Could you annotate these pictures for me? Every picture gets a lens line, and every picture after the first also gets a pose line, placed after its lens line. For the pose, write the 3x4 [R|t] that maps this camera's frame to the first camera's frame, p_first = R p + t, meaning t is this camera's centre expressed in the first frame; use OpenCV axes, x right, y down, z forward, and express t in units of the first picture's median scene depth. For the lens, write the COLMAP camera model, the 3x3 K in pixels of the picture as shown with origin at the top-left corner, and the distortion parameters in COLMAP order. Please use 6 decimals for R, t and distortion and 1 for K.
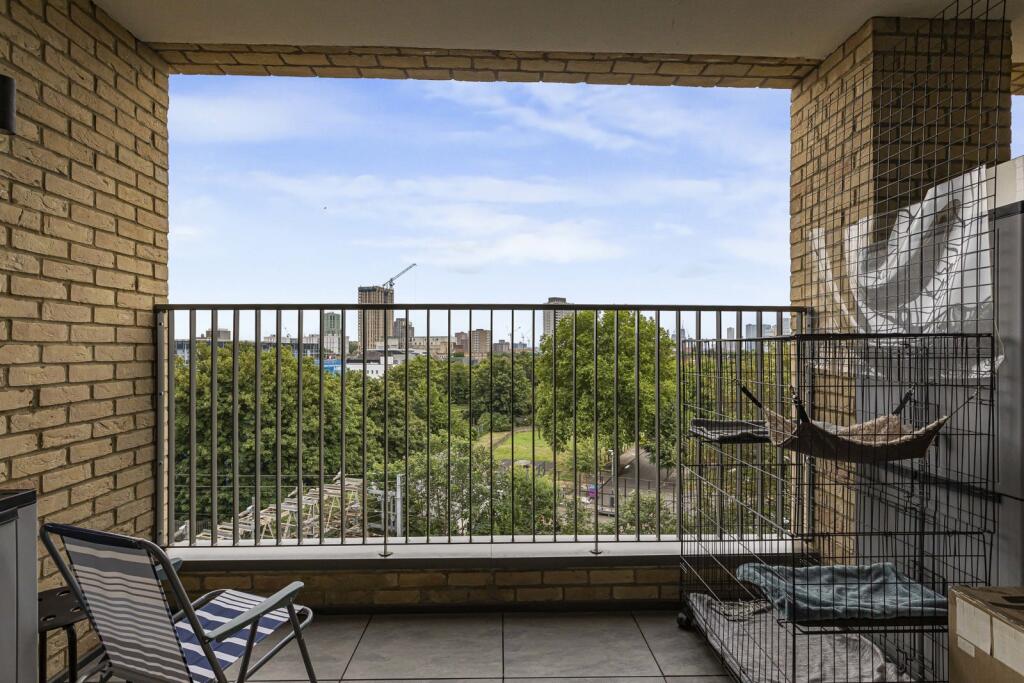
lens RADIAL K [[523.7, 0, 512.0], [0, 523.7, 341.5], [0, 0, 1]] dist [-0.002101, -0.001179]
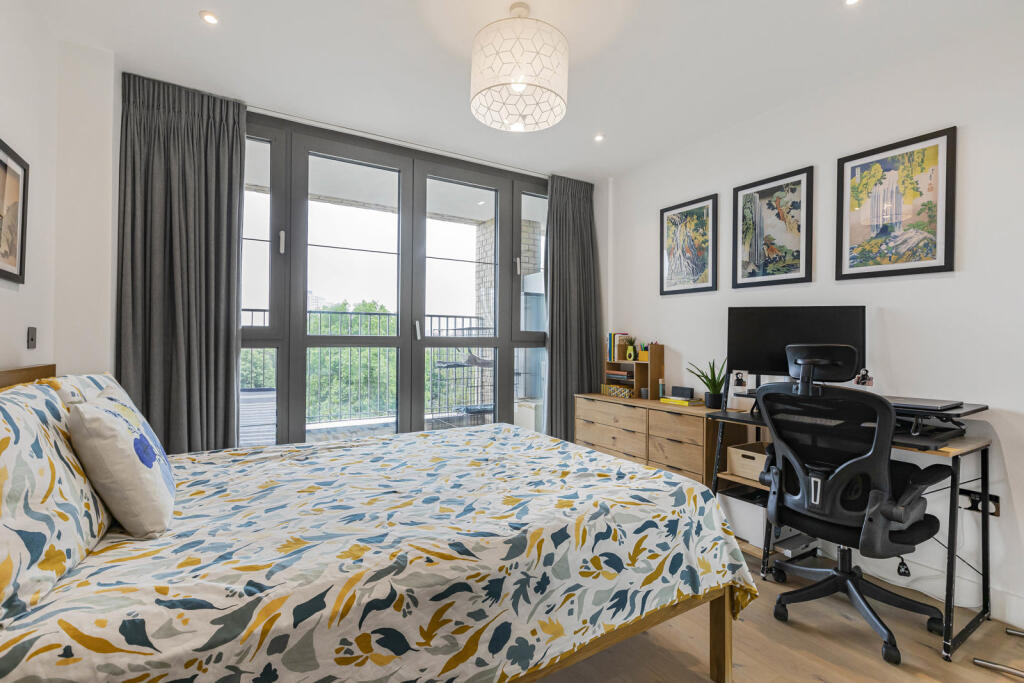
lens RADIAL K [[469.7, 0, 512.0], [0, 469.7, 341.5], [0, 0, 1]] dist [-0.000010, 0.000020]
pose [[0.872798, 0.003074, 0.488072, -0.409065], [-0.010442, 0.999869, 0.012376, 0.025471], [-0.487970, -0.015898, 0.872716, -1.058163]]
